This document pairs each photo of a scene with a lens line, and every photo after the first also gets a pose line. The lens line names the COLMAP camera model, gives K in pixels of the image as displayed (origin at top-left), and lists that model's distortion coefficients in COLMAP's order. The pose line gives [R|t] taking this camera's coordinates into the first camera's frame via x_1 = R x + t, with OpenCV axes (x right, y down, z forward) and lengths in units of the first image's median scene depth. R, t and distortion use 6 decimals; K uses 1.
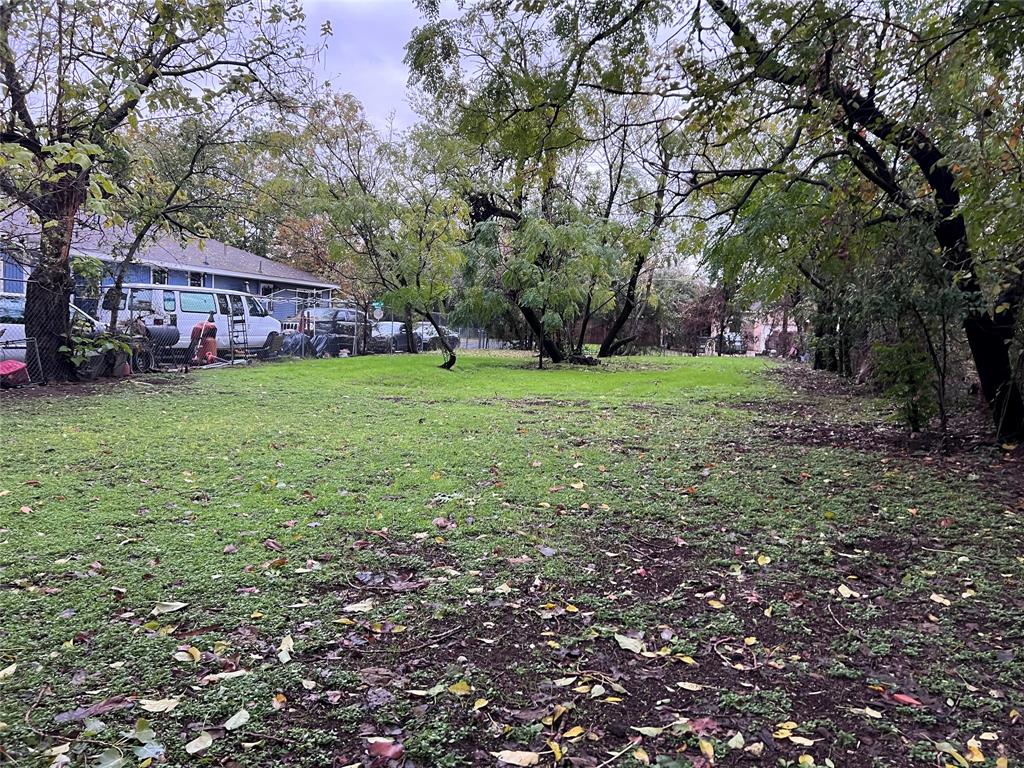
lens RADIAL K [[778.8, 0, 494.8], [0, 778.8, 382.6], [0, 0, 1]] dist [0.067795, -0.072662]
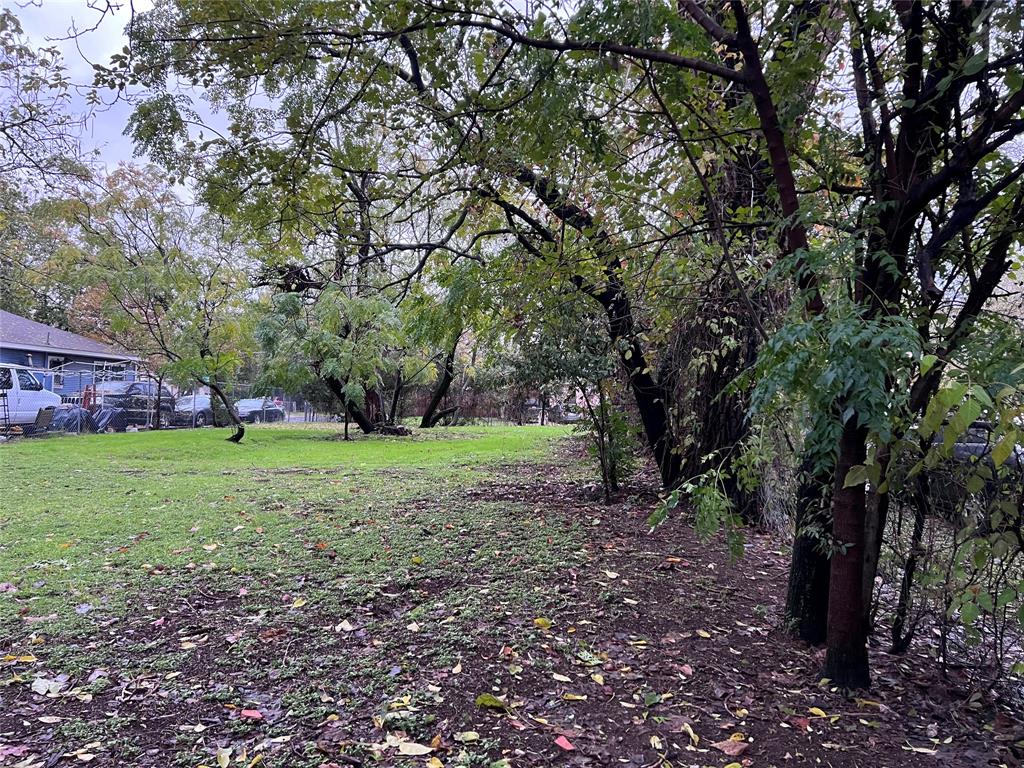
lens RADIAL K [[778.8, 0, 494.8], [0, 778.8, 382.6], [0, 0, 1]] dist [0.067795, -0.072662]
pose [[0.985521, -0.007761, 0.169377, 0.072652], [0.023772, 0.995410, -0.092705, 0.005882], [-0.167880, 0.095389, 0.981182, -0.013714]]
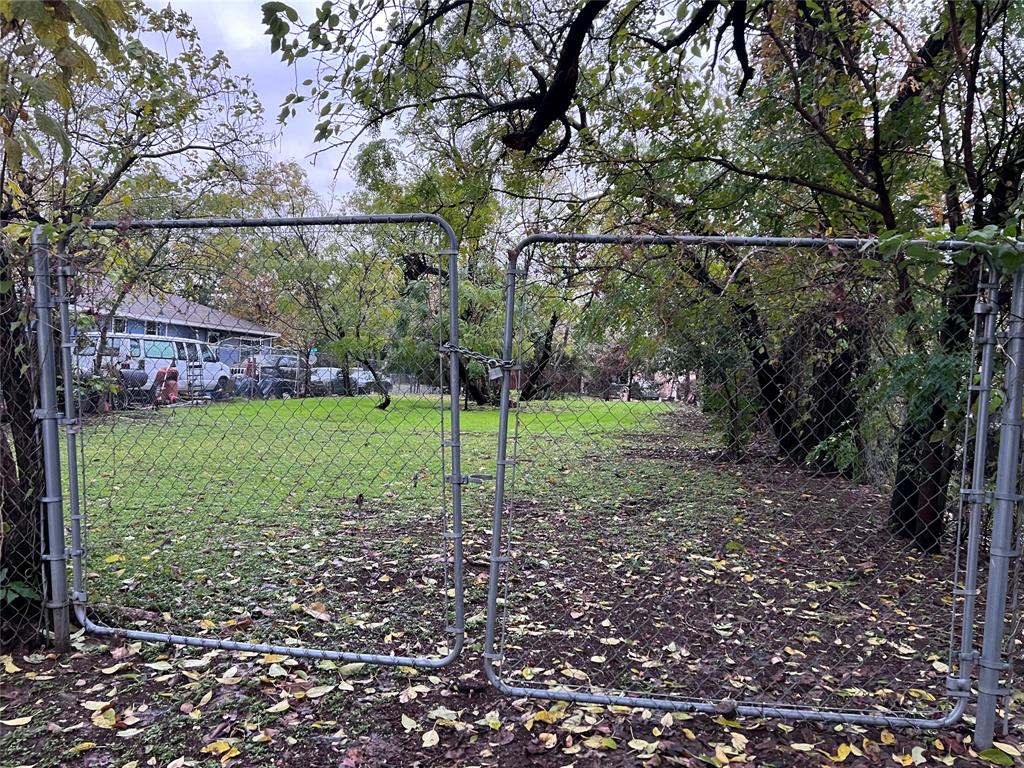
lens RADIAL K [[778.8, 0, 494.8], [0, 778.8, 382.6], [0, 0, 1]] dist [0.067795, -0.072662]
pose [[0.996052, 0.006712, 0.088519, 0.000629], [-0.001416, 0.998212, -0.059757, 0.008884], [-0.088762, 0.059396, 0.994280, -0.118119]]
